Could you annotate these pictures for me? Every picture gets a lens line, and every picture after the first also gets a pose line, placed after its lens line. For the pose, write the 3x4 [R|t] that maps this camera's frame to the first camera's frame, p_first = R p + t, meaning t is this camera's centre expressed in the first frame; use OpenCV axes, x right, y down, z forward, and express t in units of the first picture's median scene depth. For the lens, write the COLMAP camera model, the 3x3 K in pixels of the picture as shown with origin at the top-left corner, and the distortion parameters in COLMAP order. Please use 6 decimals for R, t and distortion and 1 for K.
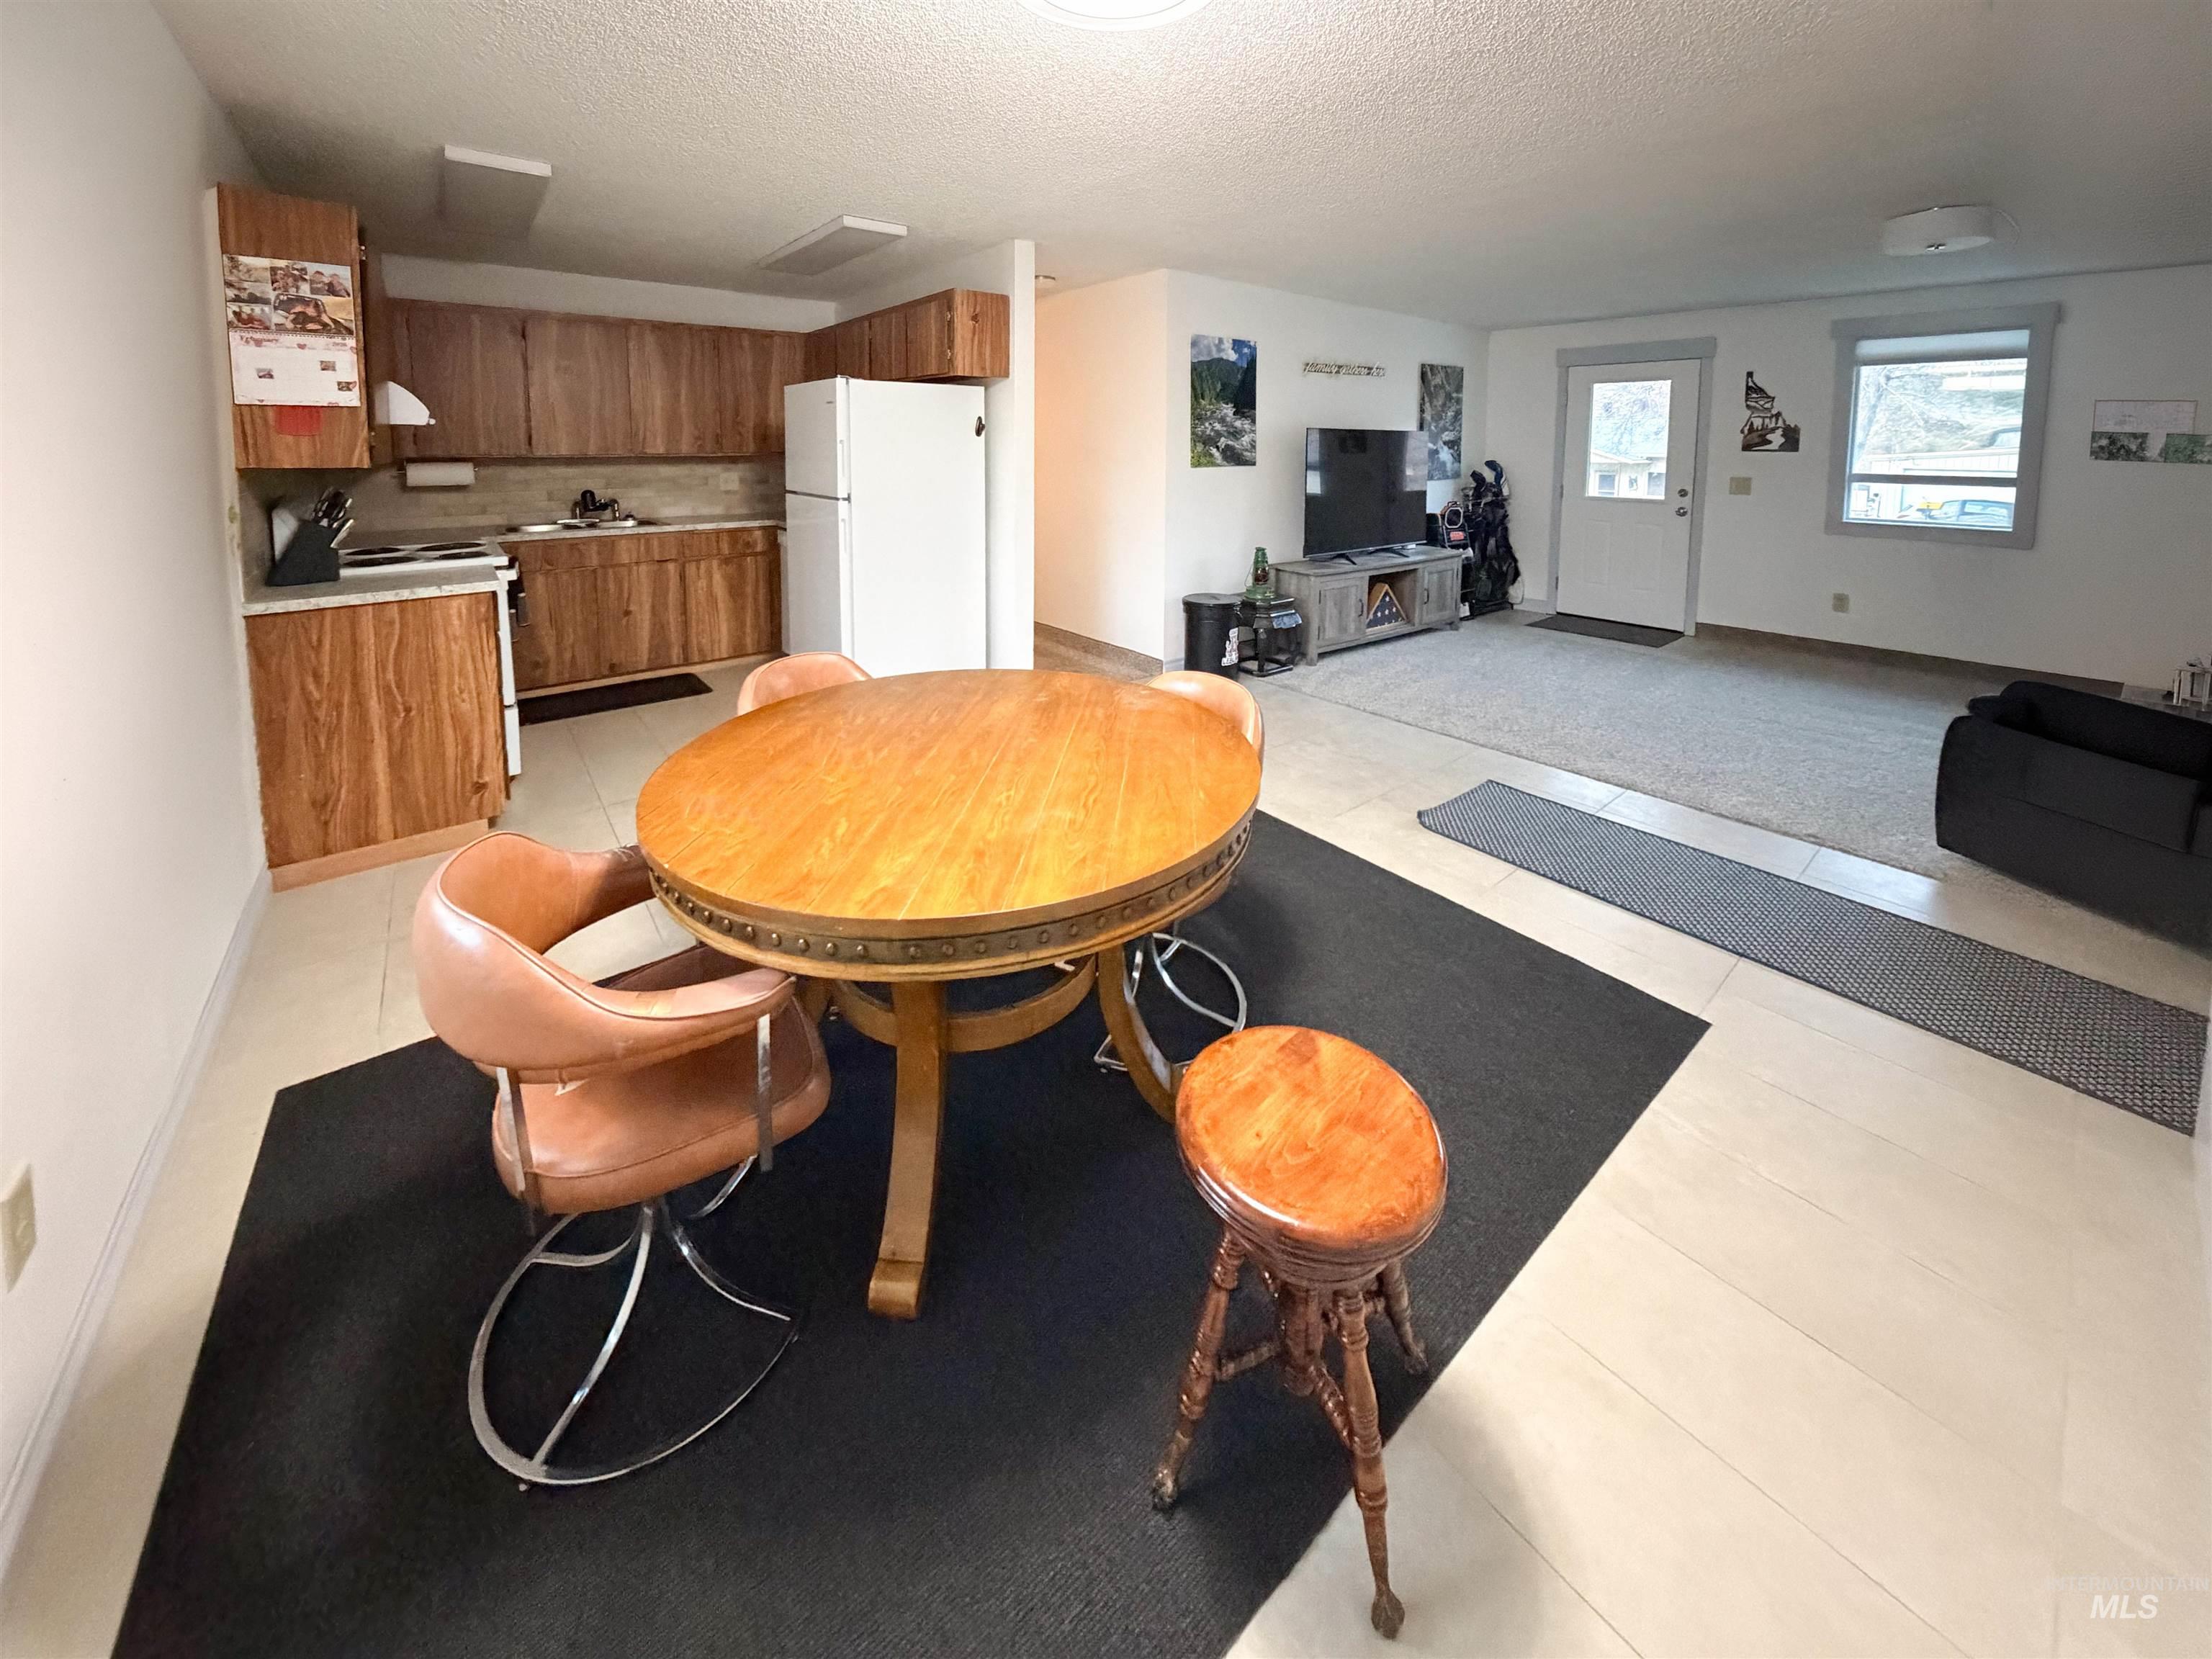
lens RADIAL K [[1016.1, 0, 1108.0], [0, 1016.1, 855.9], [0, 0, 1]] dist [0.001868, -0.000324]
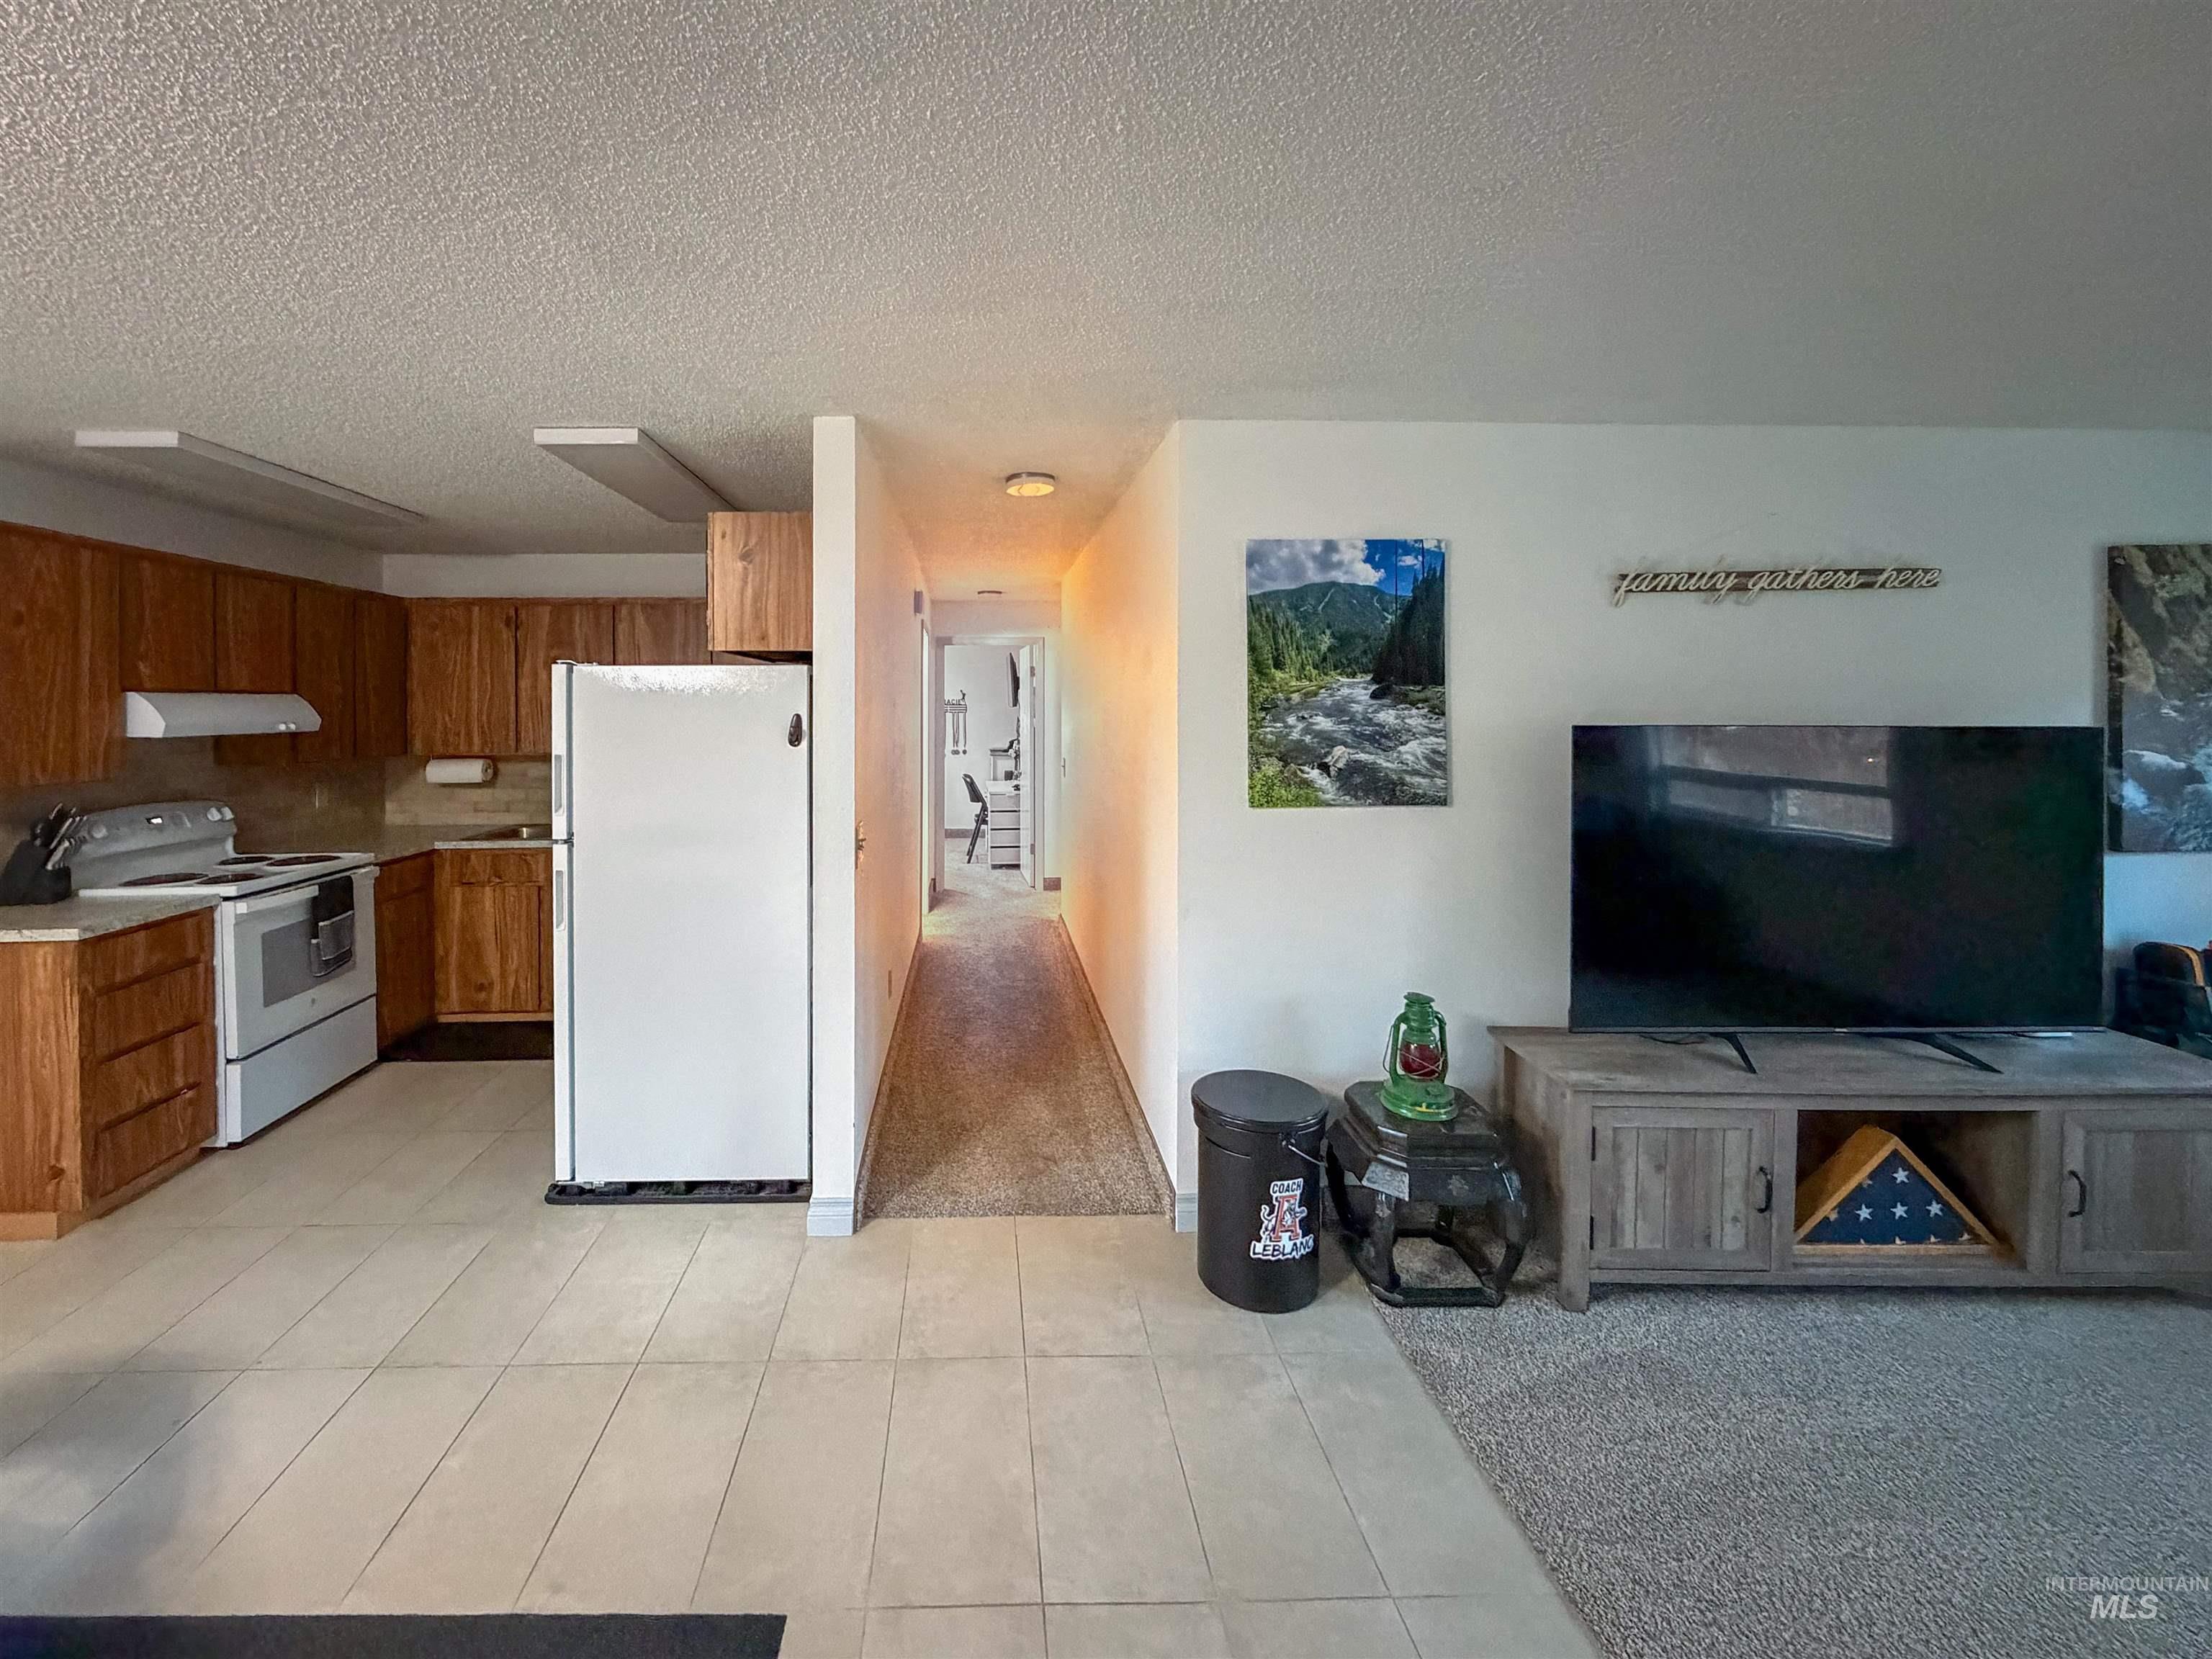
lens RADIAL K [[1016.1, 0, 1108.0], [0, 1016.1, 855.9], [0, 0, 1]] dist [0.001868, -0.000324]
pose [[0.736293, 0.098500, -0.669455, 0.343286], [-0.243039, 0.961826, -0.125786, -0.286488], [0.631510, 0.255319, 0.732125, 0.625570]]
